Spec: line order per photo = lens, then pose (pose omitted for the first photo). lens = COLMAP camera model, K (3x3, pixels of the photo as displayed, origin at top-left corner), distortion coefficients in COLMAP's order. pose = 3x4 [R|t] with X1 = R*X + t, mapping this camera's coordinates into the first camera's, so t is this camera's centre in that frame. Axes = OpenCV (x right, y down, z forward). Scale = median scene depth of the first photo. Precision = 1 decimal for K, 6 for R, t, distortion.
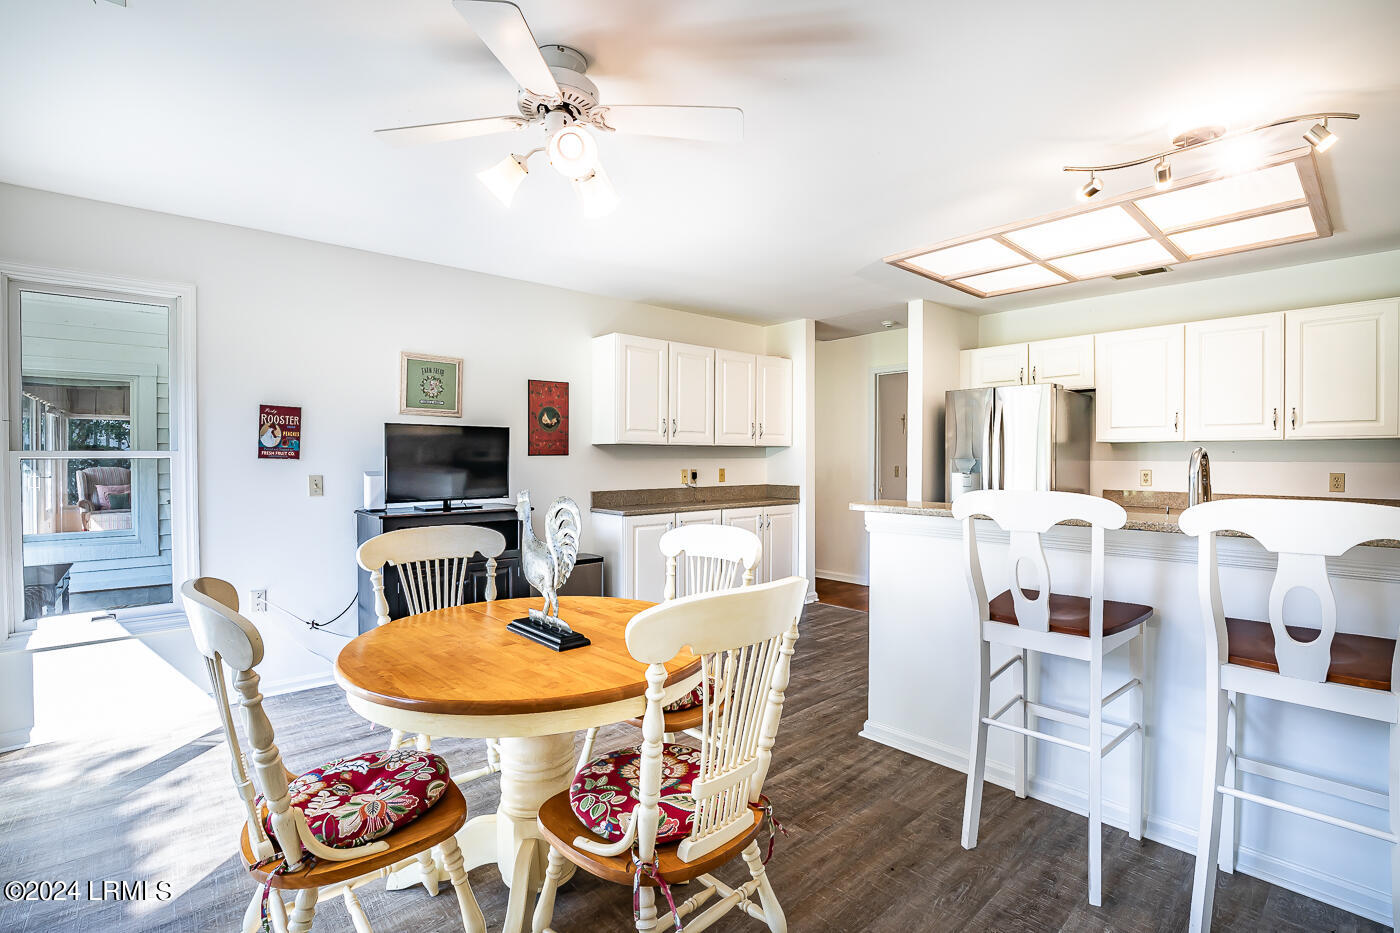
lens RADIAL K [[640.1, 0, 696.0], [0, 640.1, 469.3], [0, 0, 1]] dist [-0.035198, -0.000288]
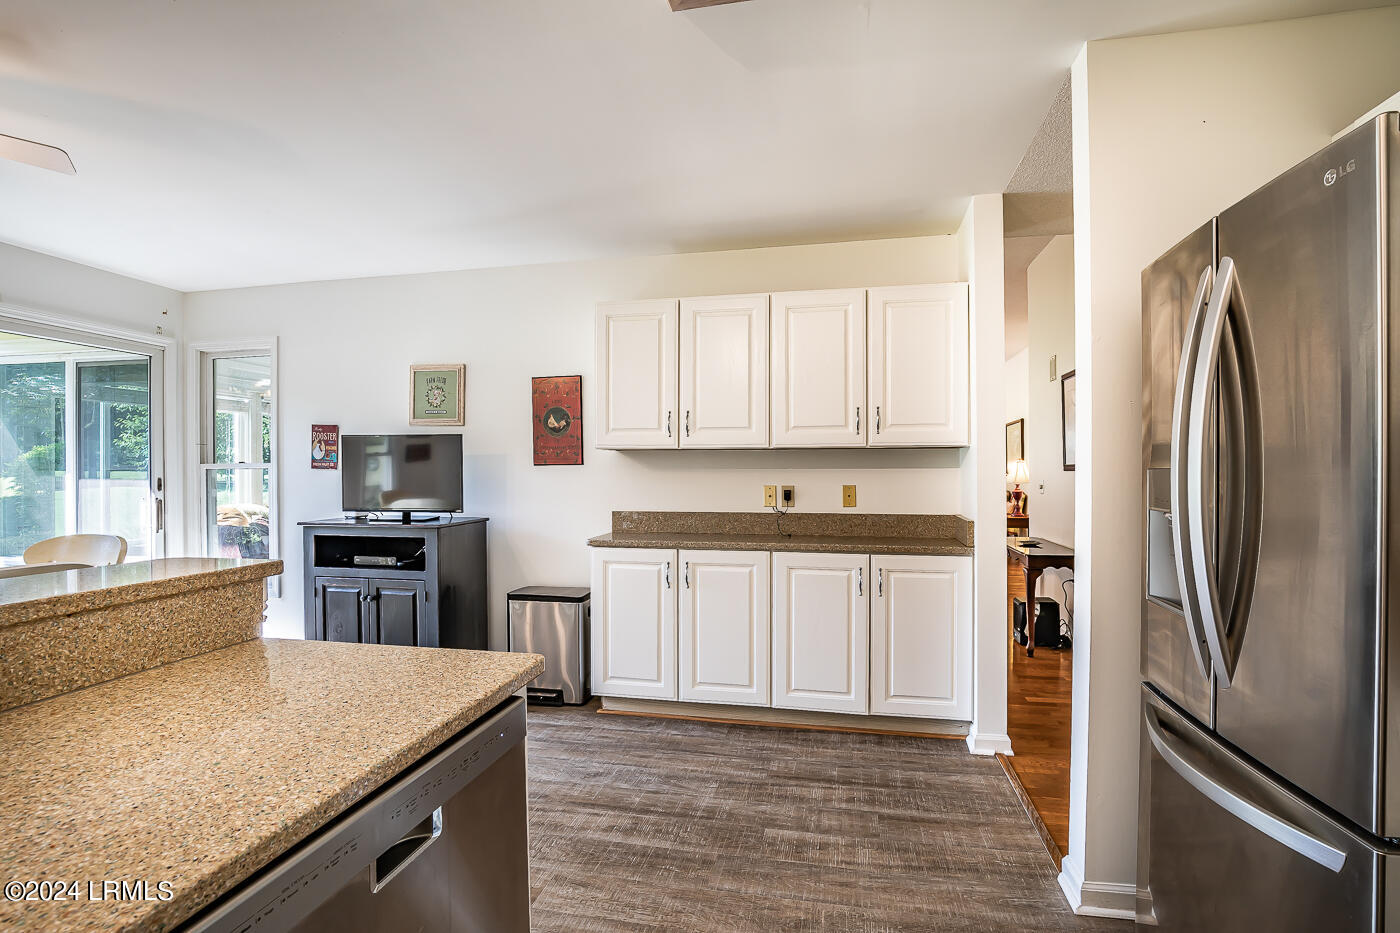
lens RADIAL K [[640.1, 0, 691.8], [0, 640.1, 469.9], [0, 0, 1]] dist [-0.035198, -0.000288]
pose [[0.602862, 0.006423, -0.797820, 0.508417], [-0.010421, 0.999946, 0.000176, -0.016003], [0.797778, 0.008208, 0.602896, 0.593236]]
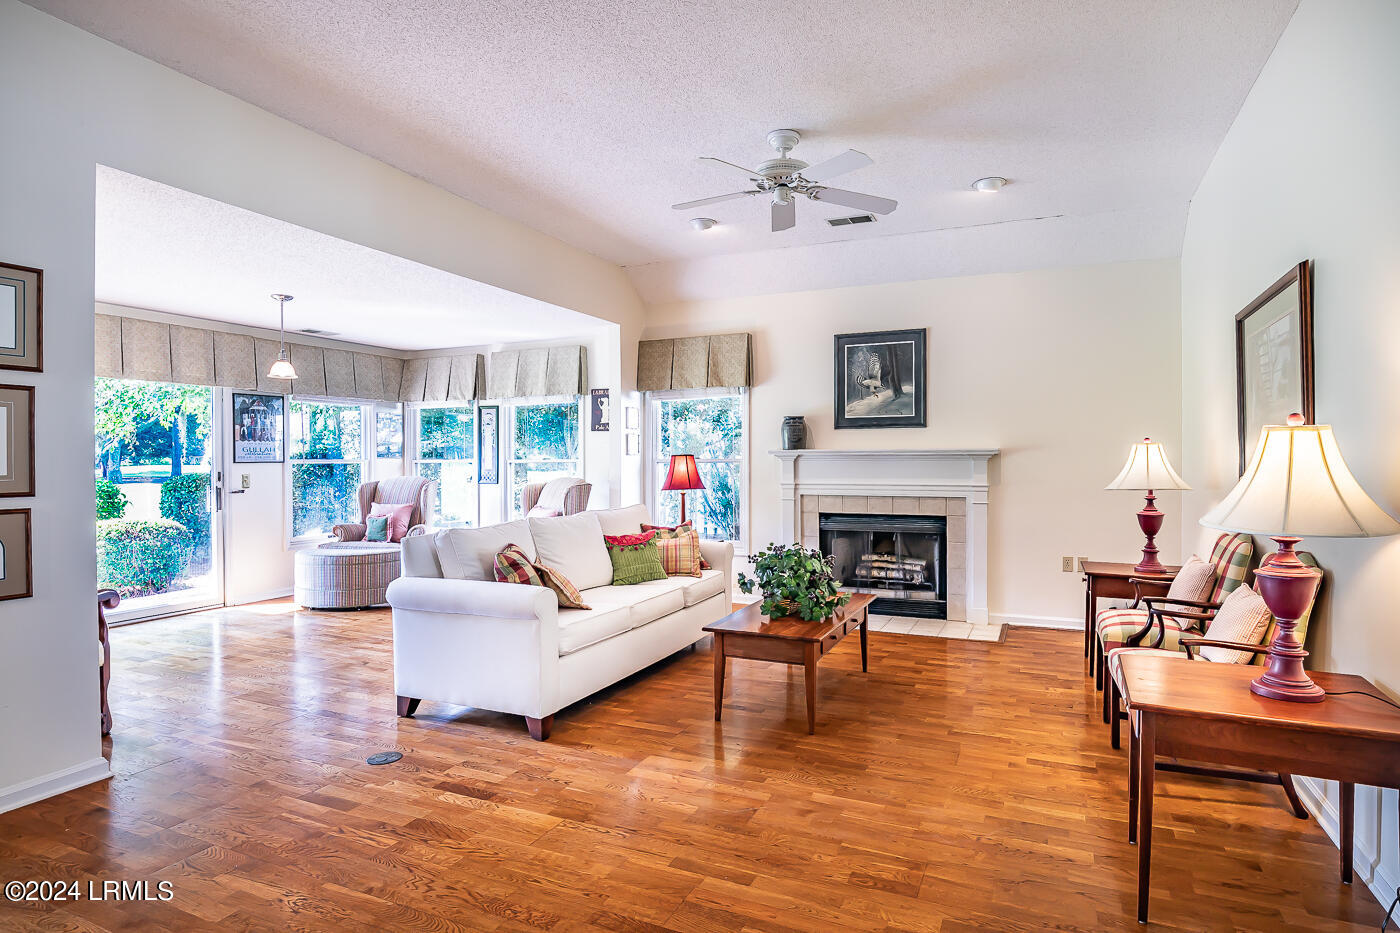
lens RADIAL K [[720.3, 0, 712.8], [0, 720.3, 467.1], [0, 0, 1]] dist [-0.011713, 0.001622]
pose [[0.424122, -0.001646, -0.905604, -0.163021], [0.001967, 0.999998, -0.000896, -0.026107], [0.905603, -0.001401, 0.424124, 2.001077]]
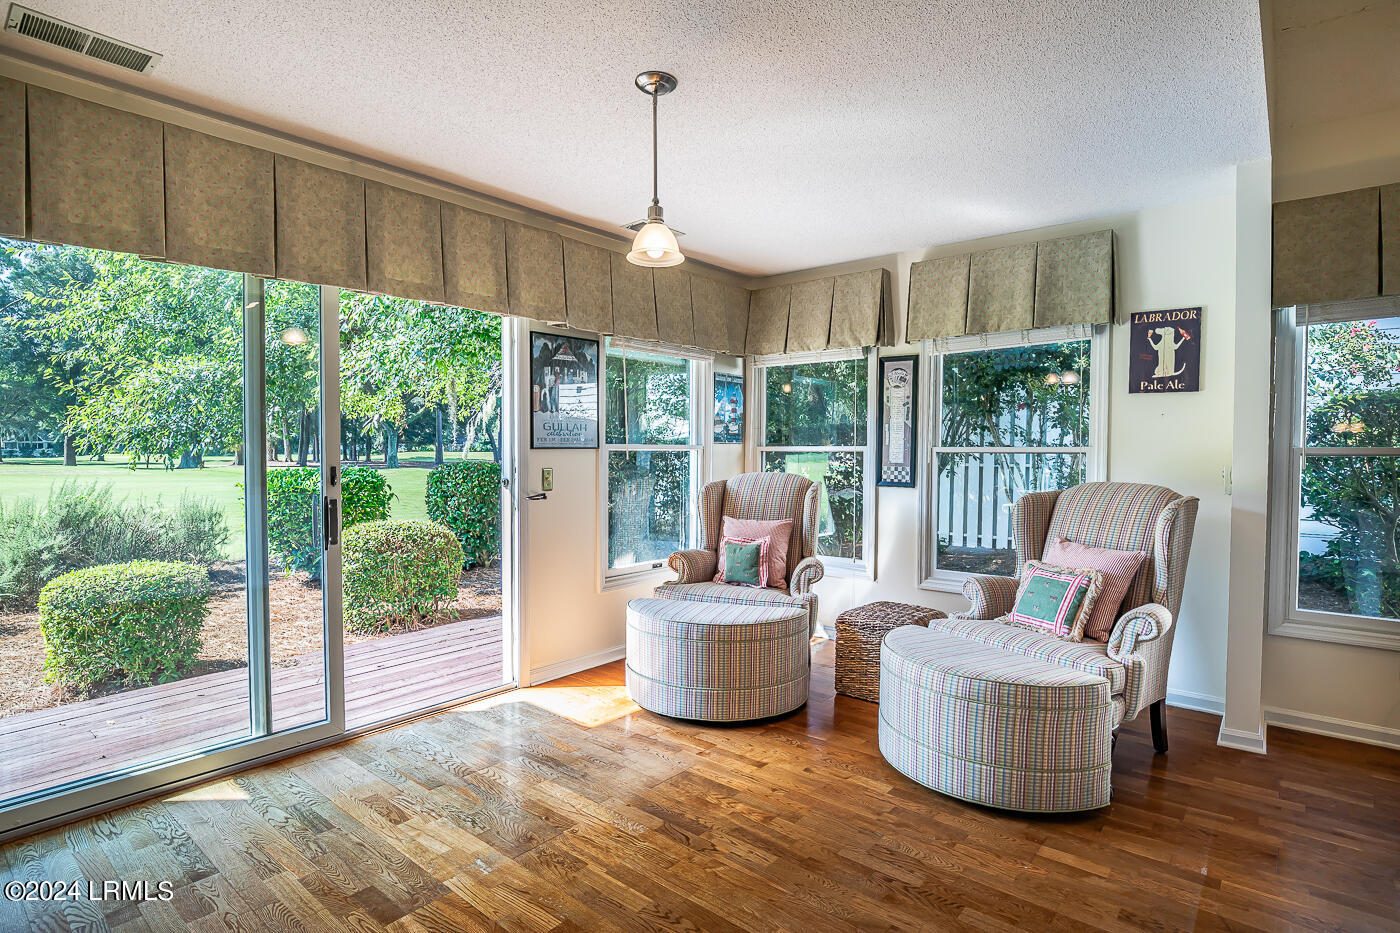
lens RADIAL K [[720.3, 0, 704.9], [0, 720.3, 468.8], [0, 0, 1]] dist [-0.011713, 0.001622]
pose [[0.148767, 0.017389, -0.988719, -0.971022], [-0.009109, 0.999827, 0.016213, -0.029055], [0.988830, 0.006594, 0.148900, 1.822352]]
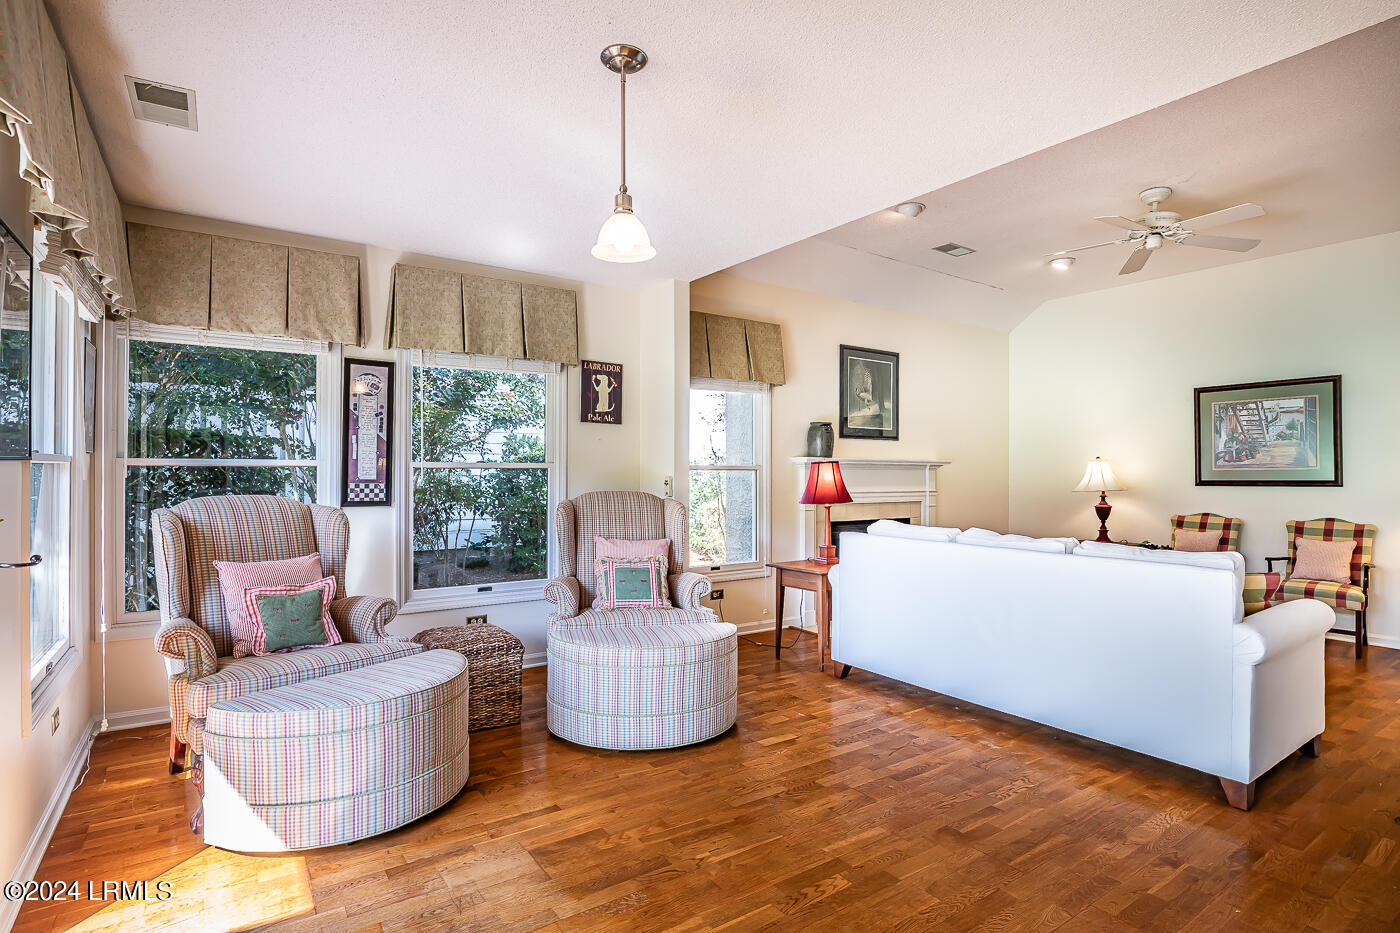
lens RADIAL K [[720.3, 0, 720.9], [0, 720.3, 471.3], [0, 0, 1]] dist [-0.011713, 0.001622]
pose [[0.993879, -0.001975, -0.110455, -1.399417], [0.001387, 0.999984, -0.005396, -0.028105], [0.110464, 0.005210, 0.993866, 1.389124]]
